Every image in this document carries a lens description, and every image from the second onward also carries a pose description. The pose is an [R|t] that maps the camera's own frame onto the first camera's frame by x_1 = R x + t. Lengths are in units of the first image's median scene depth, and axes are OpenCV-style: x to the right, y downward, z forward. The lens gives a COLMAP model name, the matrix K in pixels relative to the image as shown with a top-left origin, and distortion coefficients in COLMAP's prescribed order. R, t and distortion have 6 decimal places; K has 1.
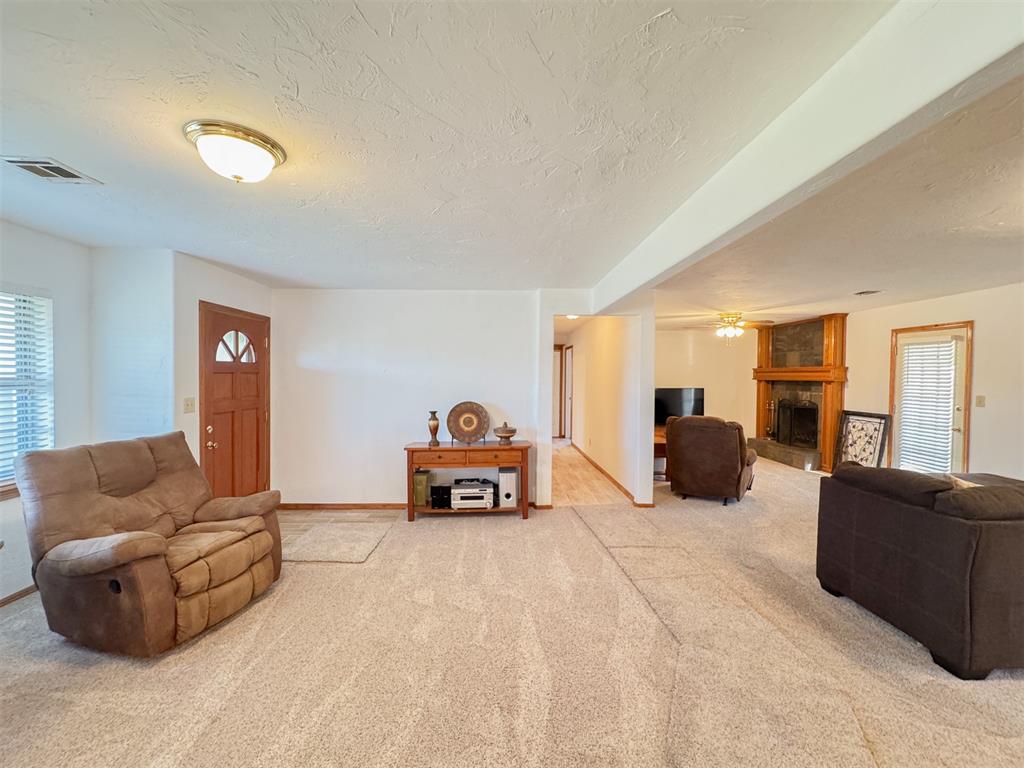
lens RADIAL K [[410.1, 0, 510.3], [0, 410.1, 383.9], [0, 0, 1]] dist [-0.001810, 0.000524]
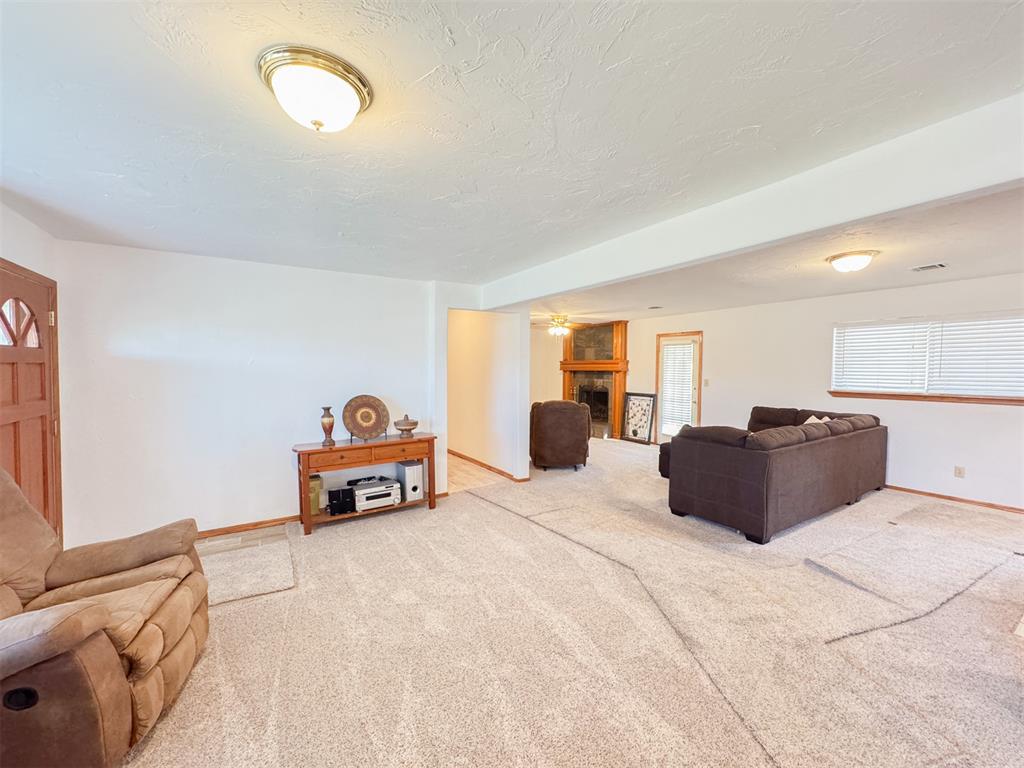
lens RADIAL K [[410.1, 0, 511.1], [0, 410.1, 384.1], [0, 0, 1]] dist [-0.001810, 0.000524]
pose [[0.860544, -0.022861, 0.508863, -0.292471], [0.012749, 0.999646, 0.023350, 0.001051], [-0.509217, -0.013606, 0.860531, 0.034707]]
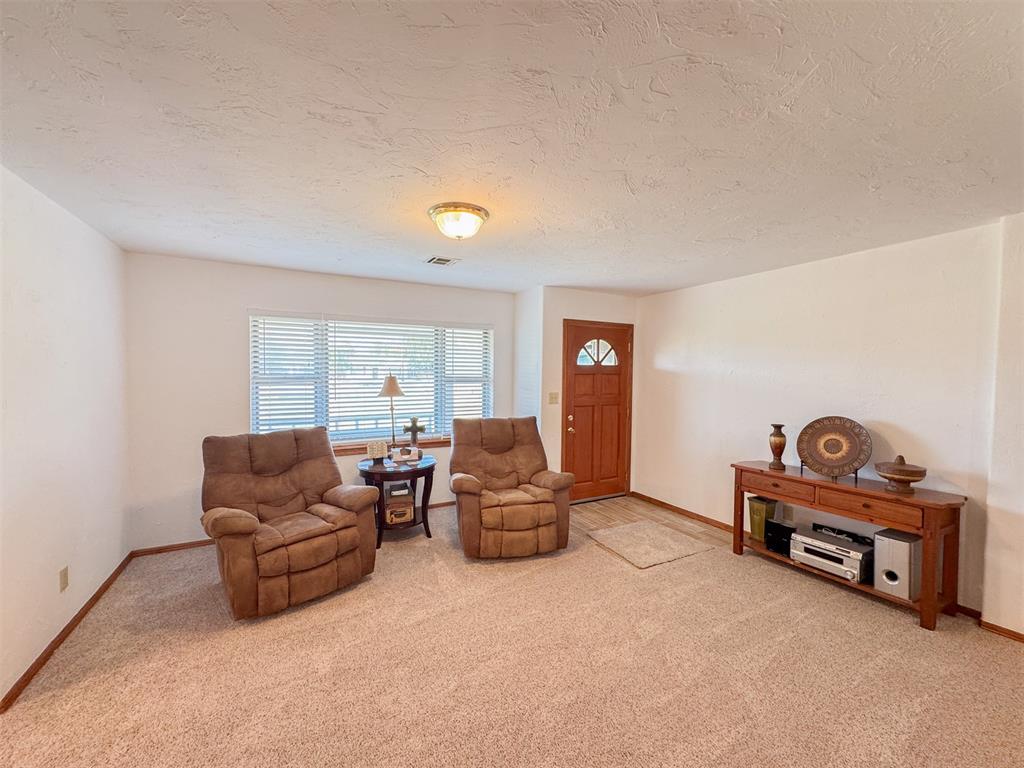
lens RADIAL K [[410.1, 0, 511.0], [0, 410.1, 382.5], [0, 0, 1]] dist [-0.001810, 0.000524]
pose [[0.453904, 0.022003, -0.890779, 0.267017], [-0.025134, 0.999613, 0.011885, -0.009134], [0.890696, 0.016994, 0.454282, 0.201485]]
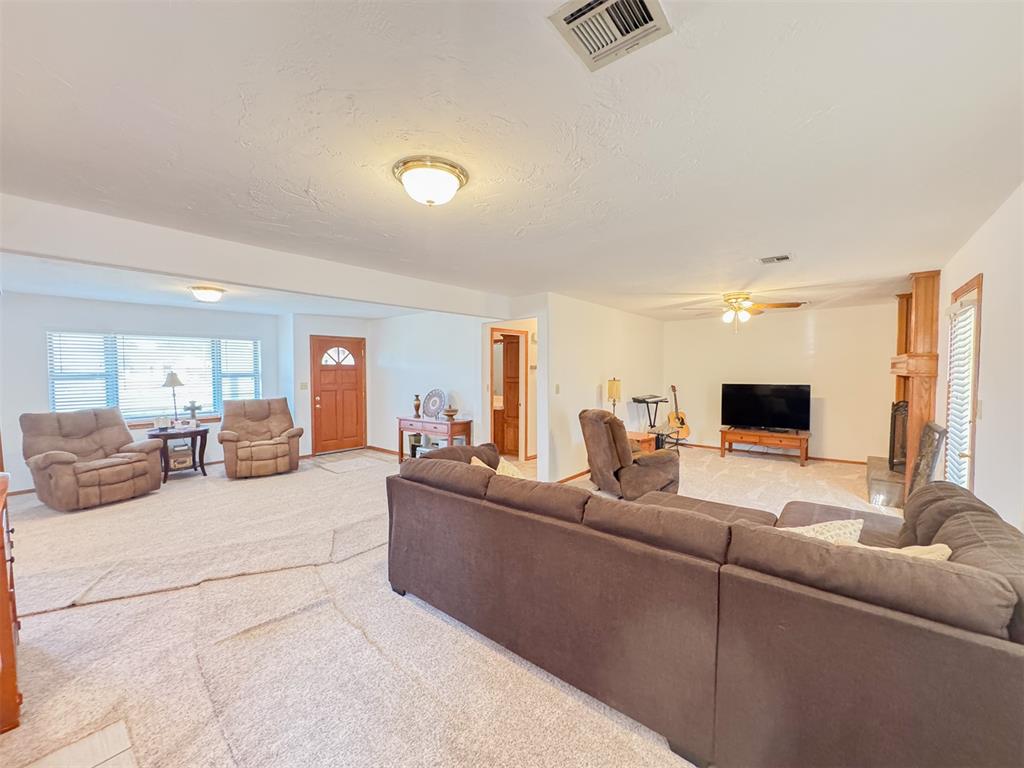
lens RADIAL K [[410.1, 0, 509.6], [0, 410.1, 380.9], [0, 0, 1]] dist [-0.001810, 0.000524]
pose [[0.749358, 0.011682, -0.662062, 1.047885], [-0.007229, 0.999929, 0.009461, -0.000327], [0.662126, -0.002304, 0.749389, 0.102444]]
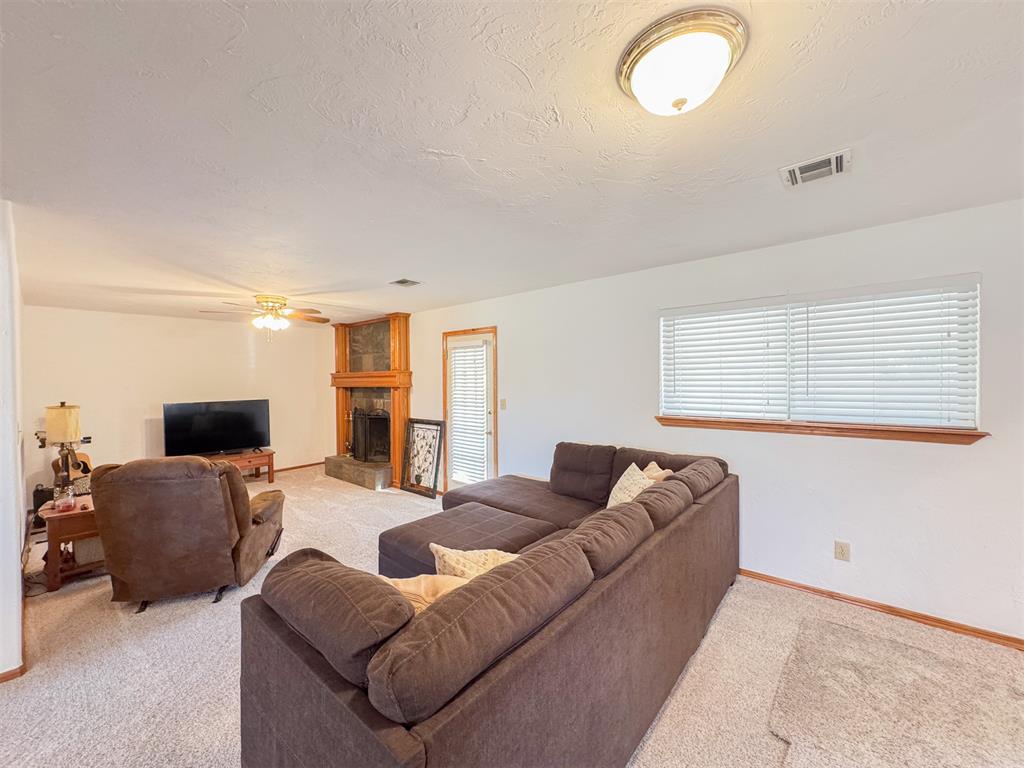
lens RADIAL K [[410.1, 0, 511.4], [0, 410.1, 383.3], [0, 0, 1]] dist [-0.001810, 0.000524]
pose [[0.673582, -0.019628, 0.738852, 0.402812], [0.030869, 0.999522, -0.001589, -0.008263], [-0.738468, 0.023878, 0.673866, 0.288162]]
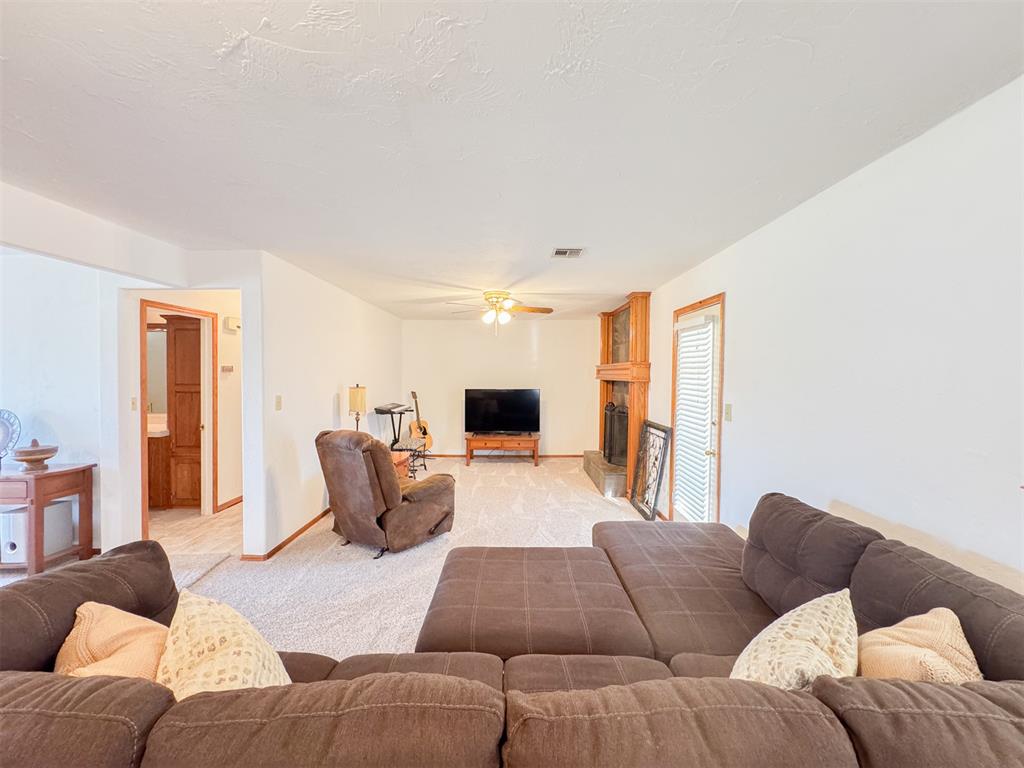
lens RADIAL K [[410.1, 0, 510.5], [0, 410.1, 382.7], [0, 0, 1]] dist [-0.001810, 0.000524]
pose [[0.999431, 0.002677, -0.033610, 0.828966], [-0.002659, 0.999996, 0.000587, -0.005875], [0.033611, -0.000497, 0.999435, 0.324526]]
